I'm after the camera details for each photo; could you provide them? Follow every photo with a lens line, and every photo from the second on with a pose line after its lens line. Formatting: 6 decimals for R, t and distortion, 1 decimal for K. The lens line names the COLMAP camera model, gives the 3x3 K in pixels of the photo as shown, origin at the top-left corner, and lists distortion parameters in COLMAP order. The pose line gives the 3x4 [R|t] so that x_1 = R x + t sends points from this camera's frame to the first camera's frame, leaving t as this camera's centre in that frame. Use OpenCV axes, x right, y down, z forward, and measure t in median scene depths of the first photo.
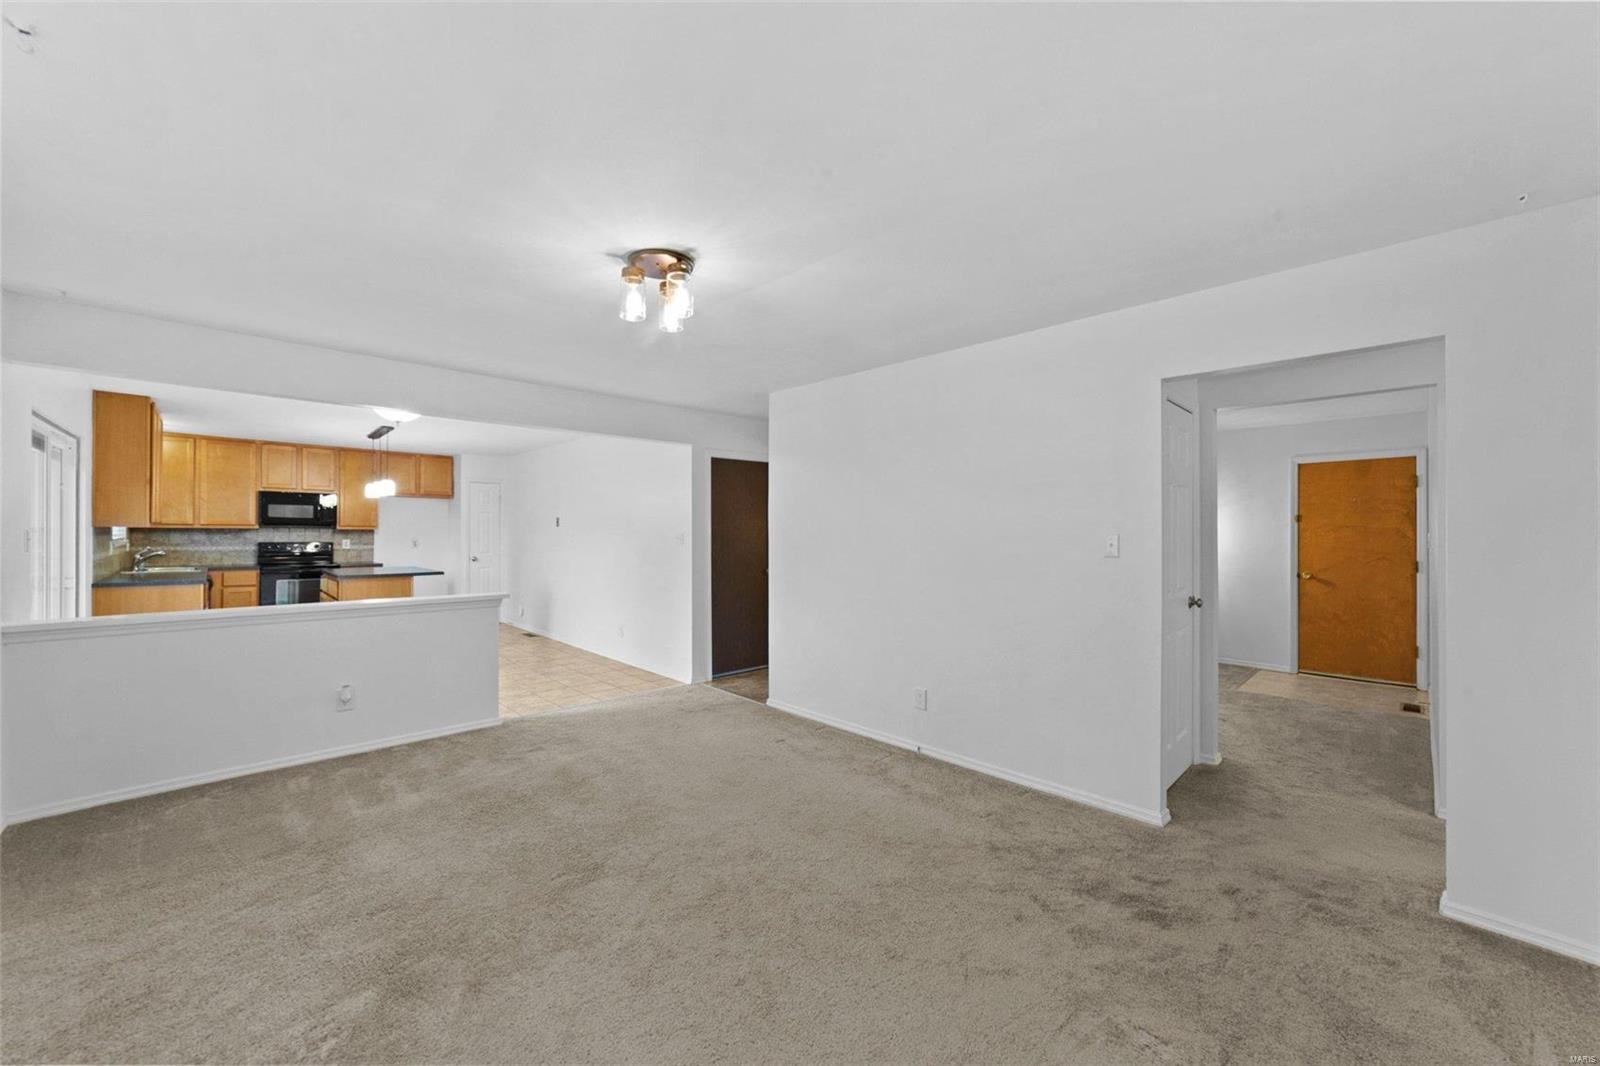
lens RADIAL K [[614.5, 0, 802.2], [0, 614.5, 529.7], [0, 0, 1]] dist [-0.021627, 0.007109]
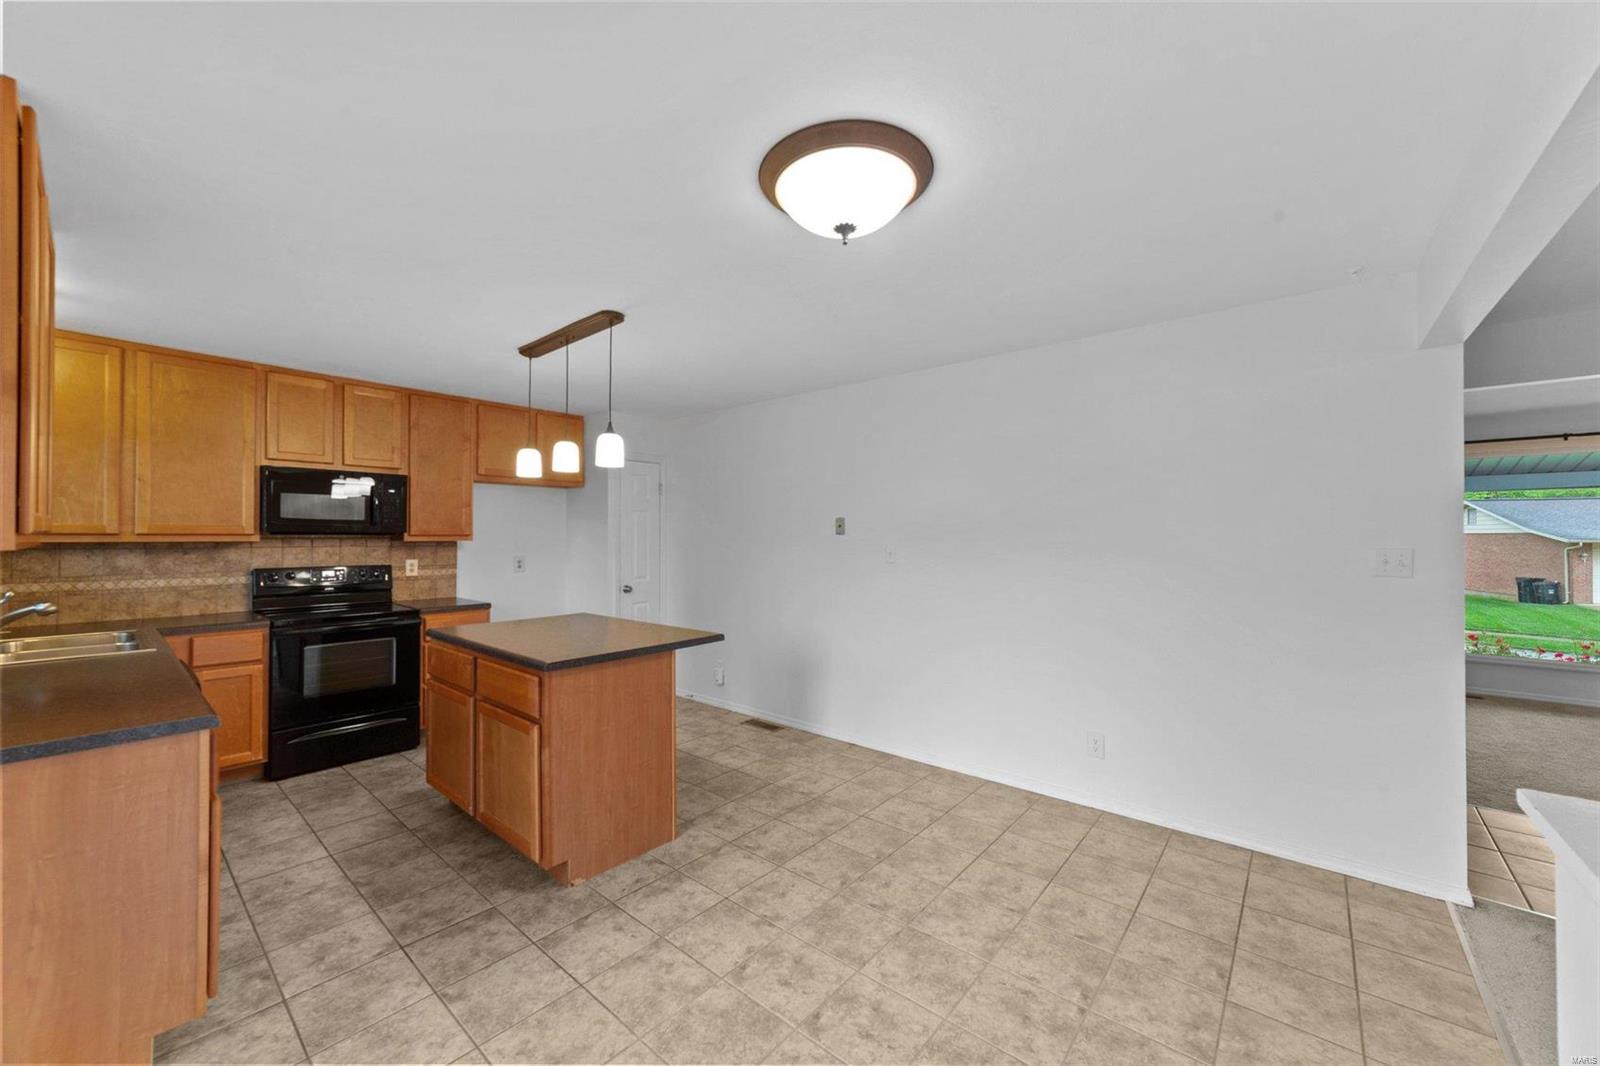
lens RADIAL K [[614.5, 0, 800.5], [0, 614.5, 526.3], [0, 0, 1]] dist [-0.021627, 0.007109]
pose [[0.994452, -0.003723, 0.105129, -0.582118], [0.004769, 0.999942, -0.009697, -0.008610], [-0.105087, 0.010144, 0.994411, 0.526999]]
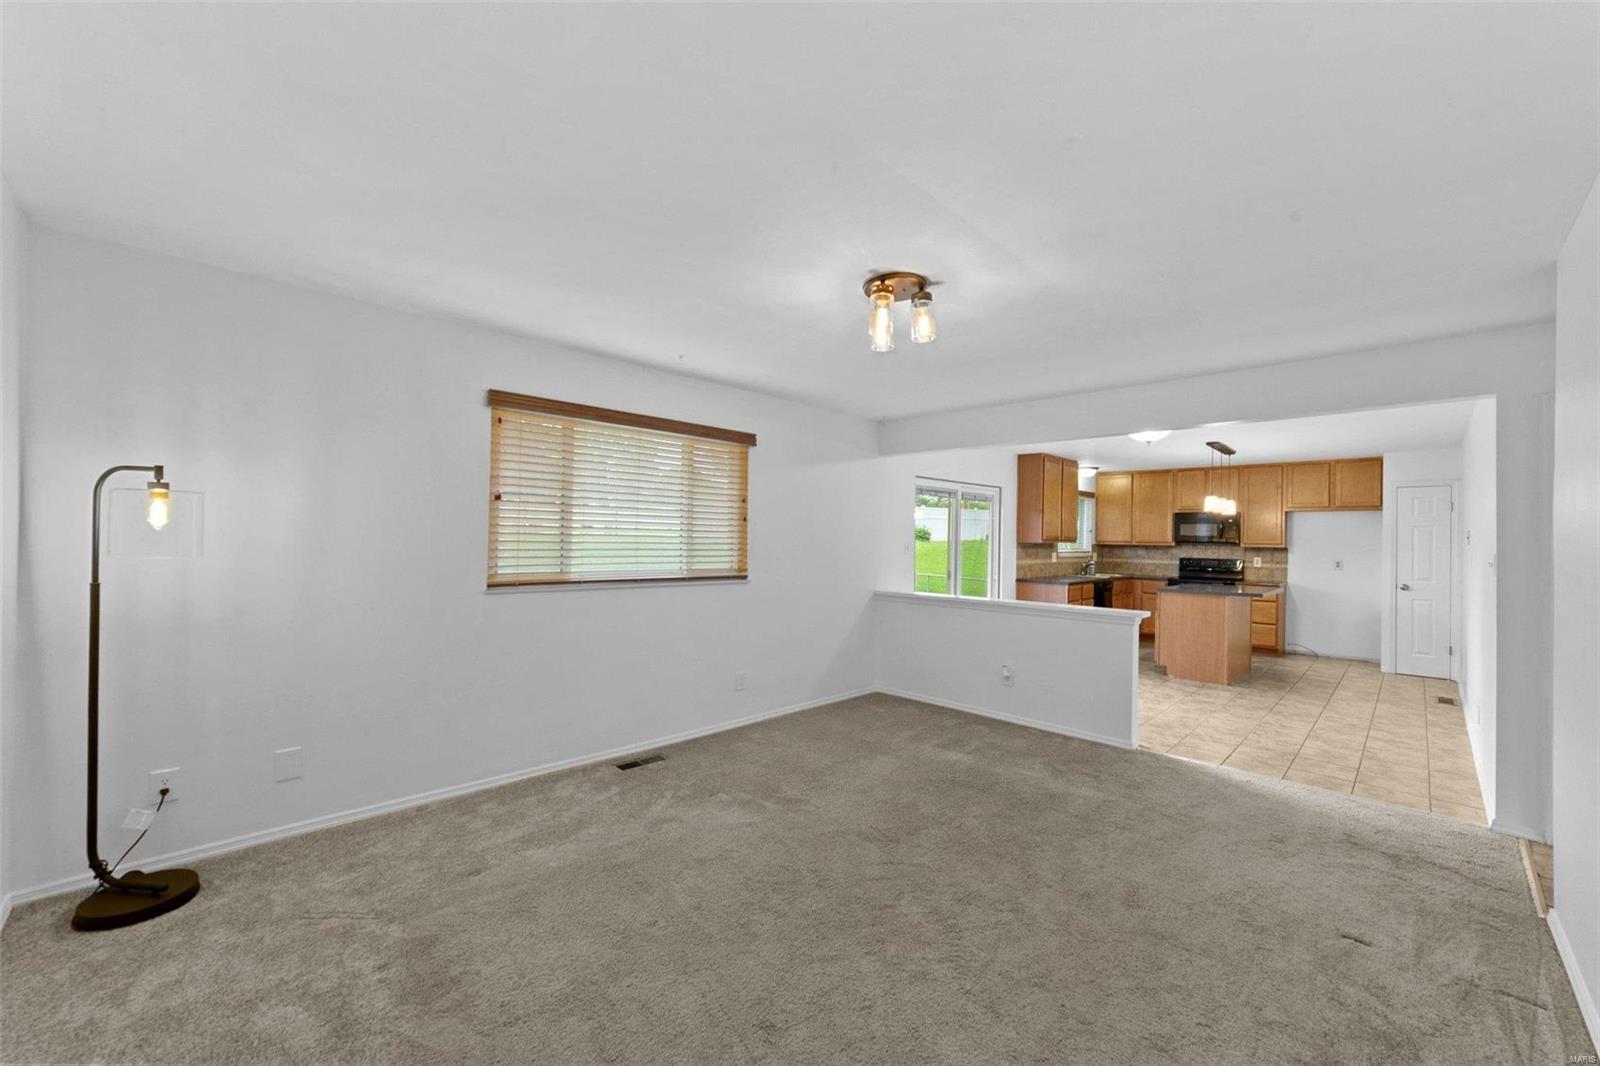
lens RADIAL K [[614.5, 0, 793.6], [0, 614.5, 533.6], [0, 0, 1]] dist [-0.021627, 0.007109]
pose [[-0.001373, -0.016050, -0.999870, 0.305323], [-0.011888, 0.999801, -0.016033, 0.002773], [0.999928, 0.011865, -0.001564, 0.313999]]
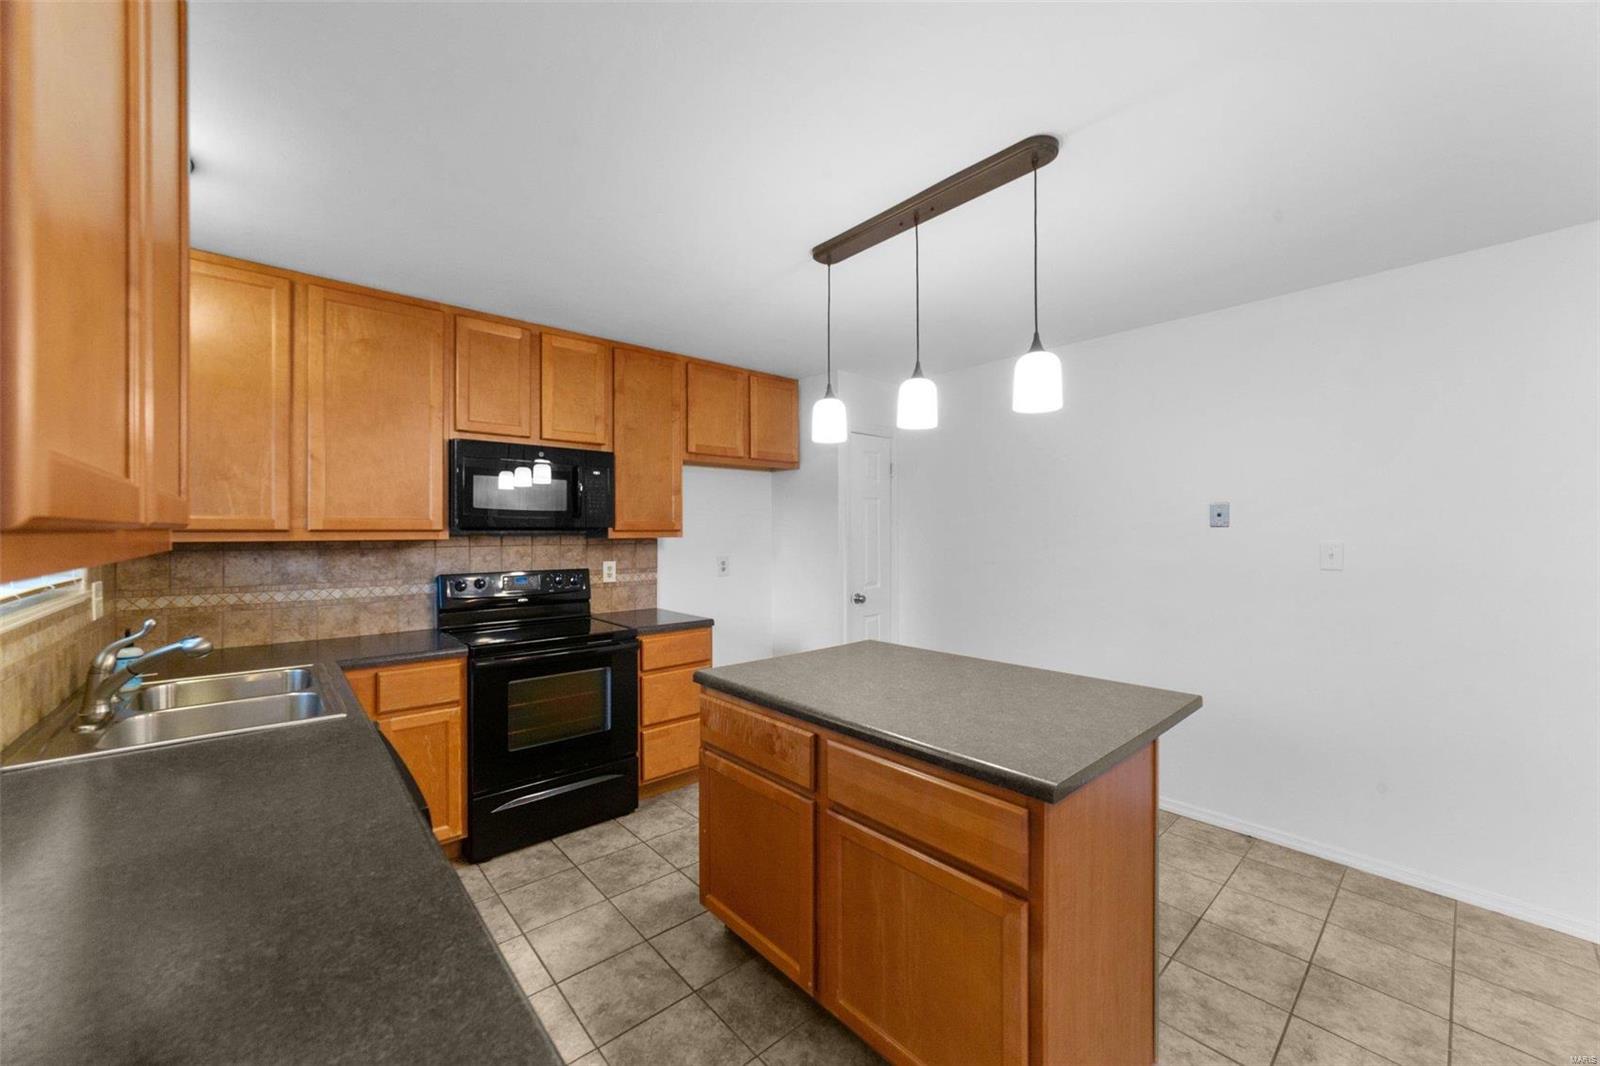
lens RADIAL K [[614.5, 0, 794.0], [0, 614.5, 524.0], [0, 0, 1]] dist [-0.021627, 0.007109]
pose [[0.999073, -0.010823, -0.041669, -0.761153], [0.010574, 0.999925, -0.006172, -0.008160], [0.041732, 0.005726, 0.999112, 0.719756]]
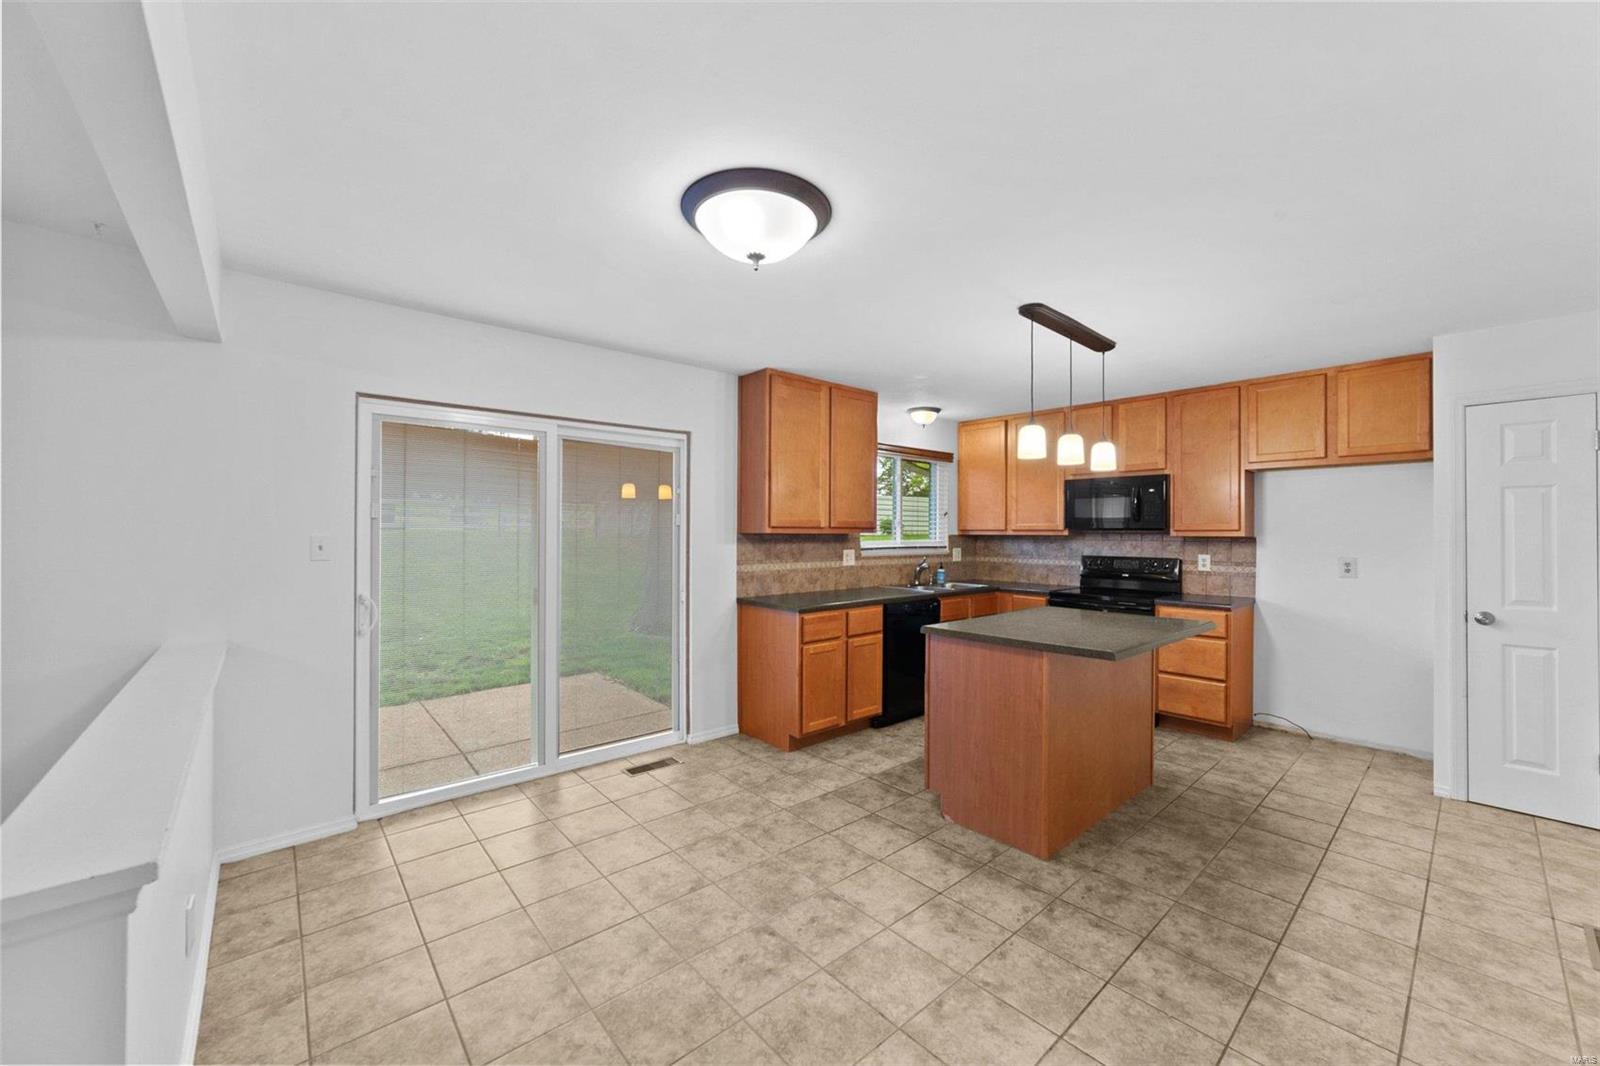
lens RADIAL K [[614.5, 0, 794.8], [0, 614.5, 526.3], [0, 0, 1]] dist [-0.021627, 0.007109]
pose [[-0.053672, -0.019797, -0.998362, -0.219134], [-0.000027, 0.999803, -0.019824, 0.001718], [0.998559, -0.001037, -0.053662, 0.833584]]
